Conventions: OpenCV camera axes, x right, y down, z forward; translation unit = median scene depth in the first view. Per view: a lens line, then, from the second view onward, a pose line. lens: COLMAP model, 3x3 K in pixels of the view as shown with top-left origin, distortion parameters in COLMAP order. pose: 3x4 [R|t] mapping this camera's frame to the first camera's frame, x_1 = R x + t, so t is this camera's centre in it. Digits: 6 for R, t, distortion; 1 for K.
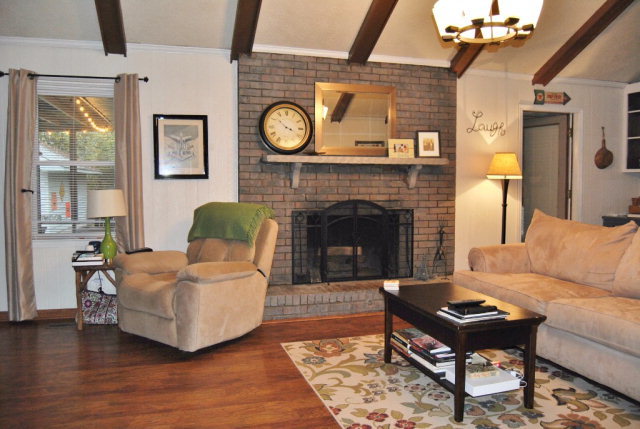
lens RADIAL K [[519.2, 0, 319.4], [0, 519.2, 210.2], [0, 0, 1]] dist [-0.067249, -0.001827]
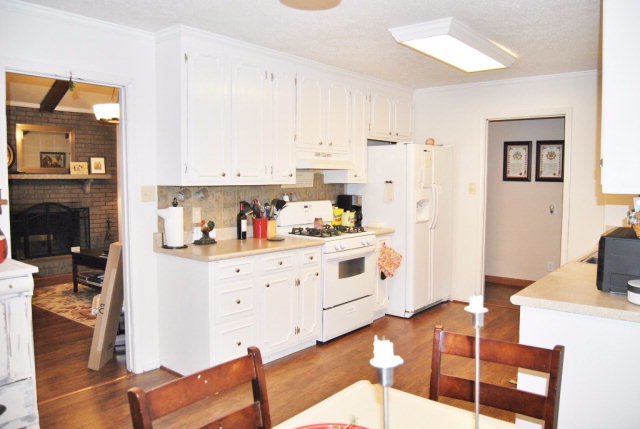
lens RADIAL K [[499.0, 0, 316.0], [0, 499.0, 209.6], [0, 0, 1]] dist [-0.091531, 0.028644]
pose [[0.825096, -0.037486, 0.563748, -0.084027], [0.035902, 0.999259, 0.013898, 0.008622], [-0.563851, 0.008772, 0.825830, -0.594436]]
